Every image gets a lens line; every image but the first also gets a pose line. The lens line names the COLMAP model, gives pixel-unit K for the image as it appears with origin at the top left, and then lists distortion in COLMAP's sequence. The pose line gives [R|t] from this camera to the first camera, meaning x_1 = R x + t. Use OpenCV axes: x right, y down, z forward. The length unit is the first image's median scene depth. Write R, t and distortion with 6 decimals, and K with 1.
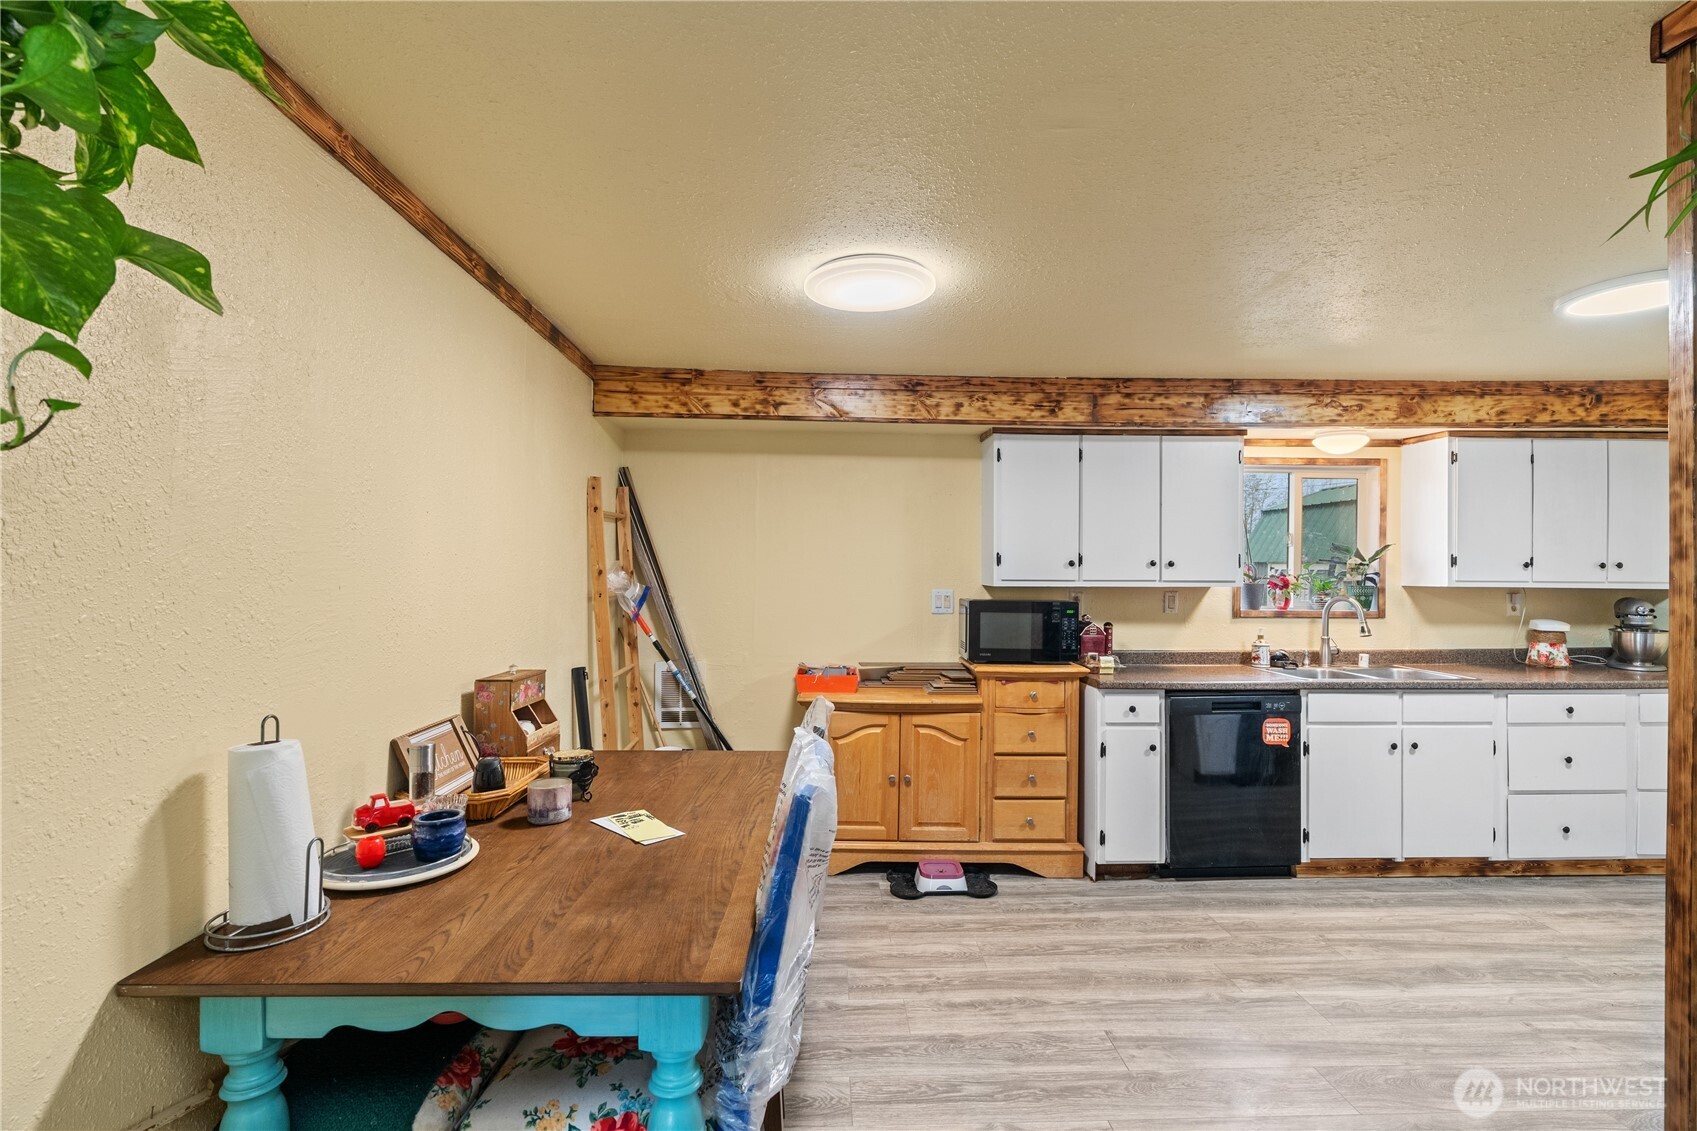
lens RADIAL K [[775.6, 0, 847.7], [0, 775.6, 567.1], [0, 0, 1]] dist [-0.004526, 0.000401]
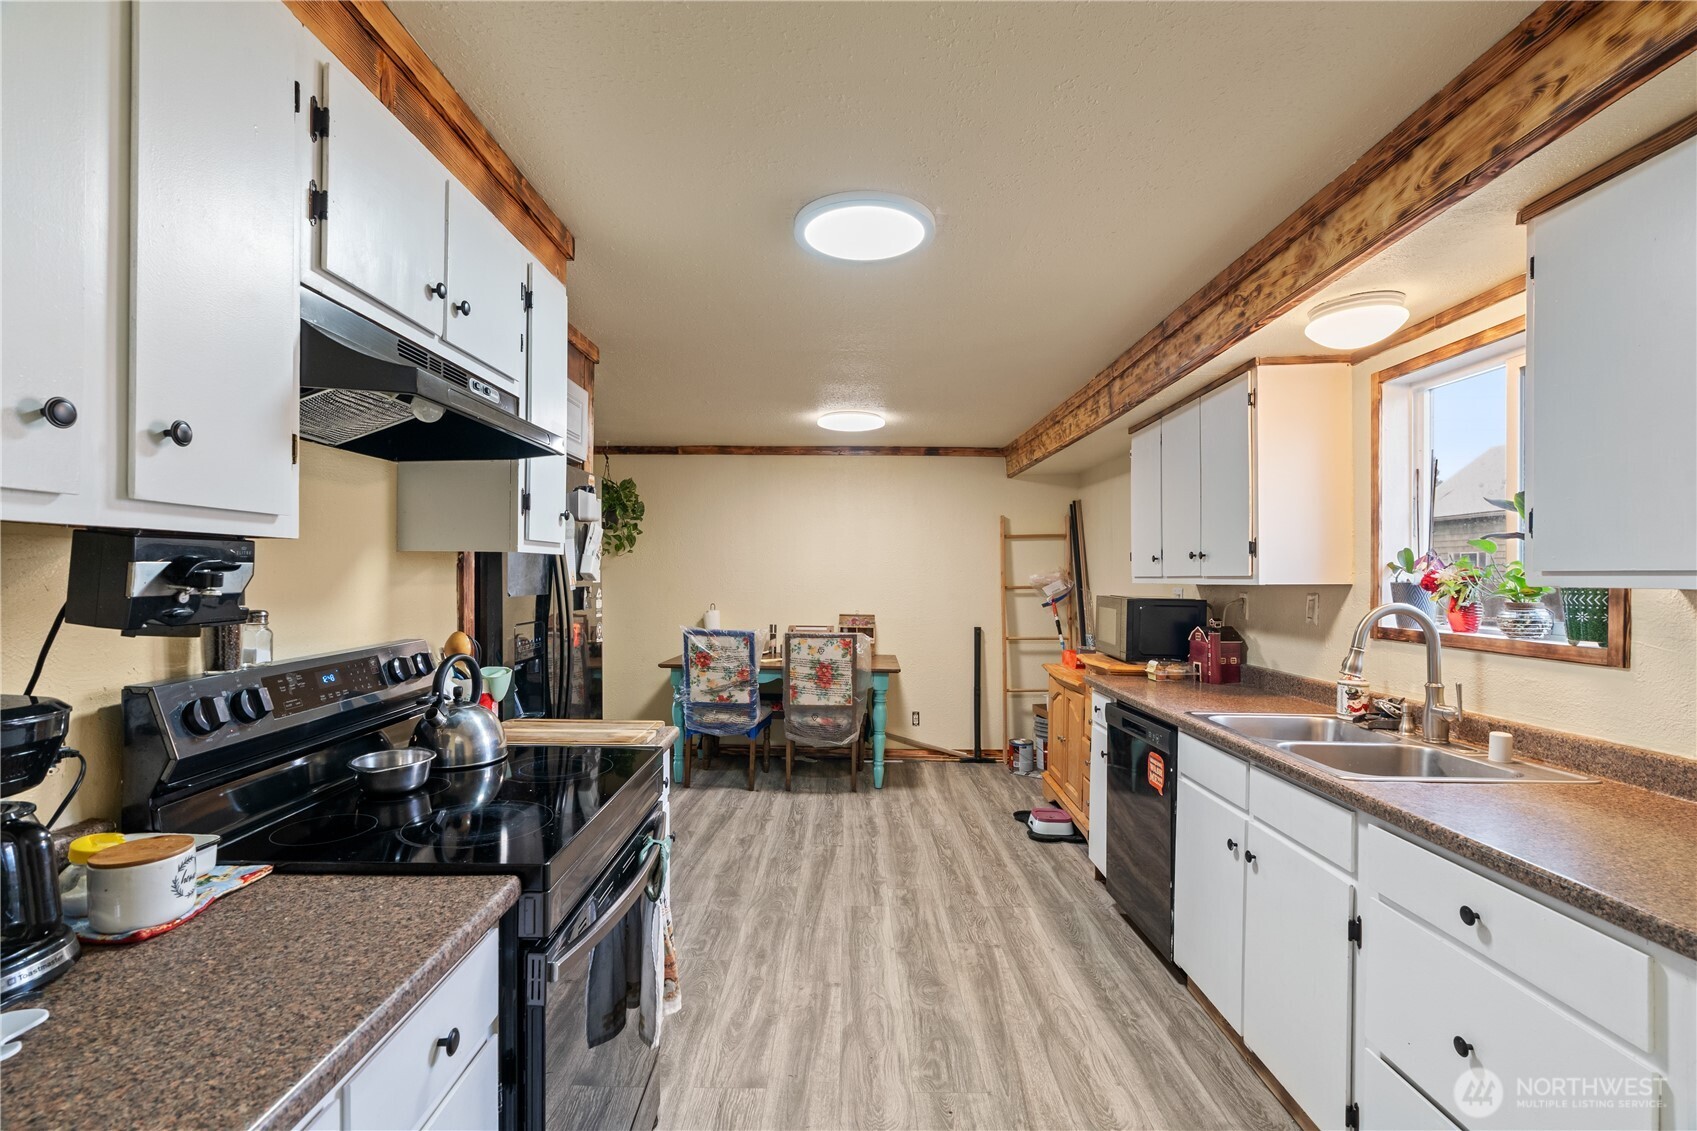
lens RADIAL K [[775.6, 0, 833.3], [0, 775.6, 573.6], [0, 0, 1]] dist [-0.004526, 0.000401]
pose [[-0.060391, -0.011941, -0.998103, 1.348338], [-0.002039, 0.999928, -0.011839, 0.027398], [0.998173, 0.001320, -0.060411, 0.731815]]
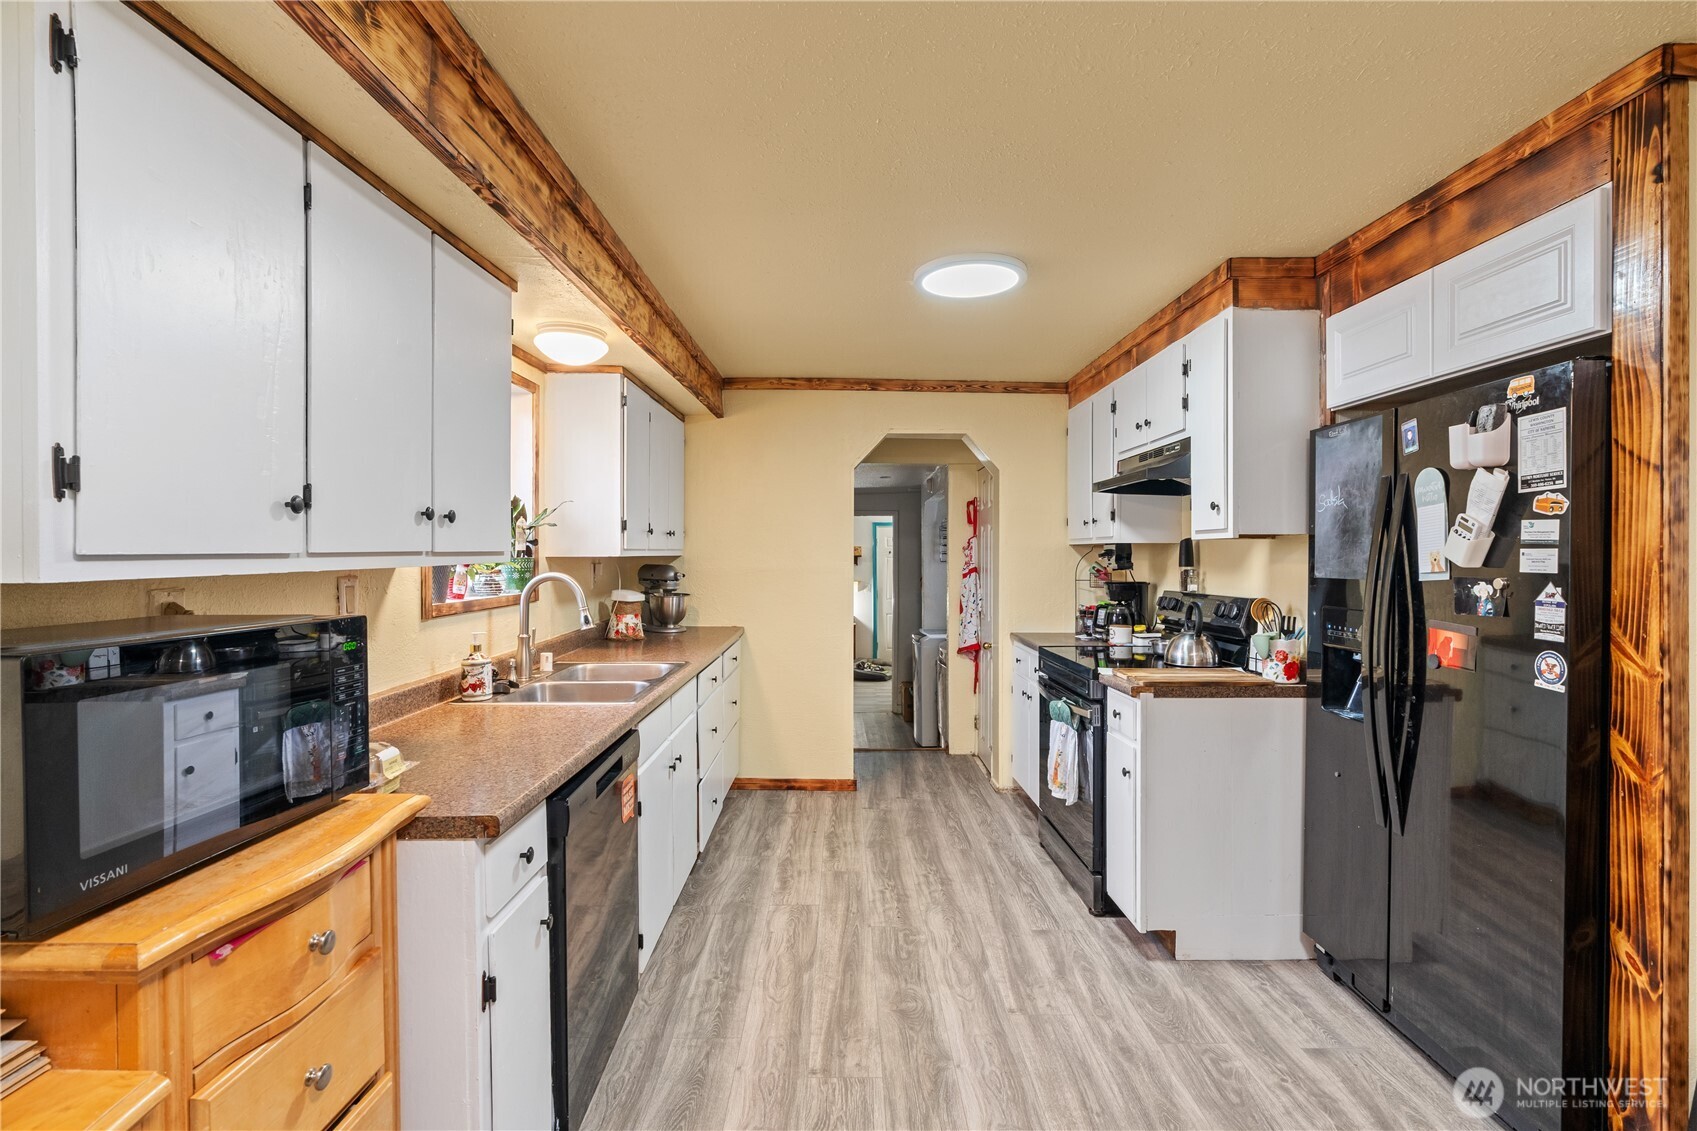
lens RADIAL K [[775.6, 0, 854.5], [0, 775.6, 557.8], [0, 0, 1]] dist [-0.004526, 0.000401]
pose [[0.025443, -0.016721, 0.999536, -0.048076], [-0.005808, 0.999841, 0.016874, 0.012534], [-0.999659, -0.006235, 0.025342, 0.811623]]
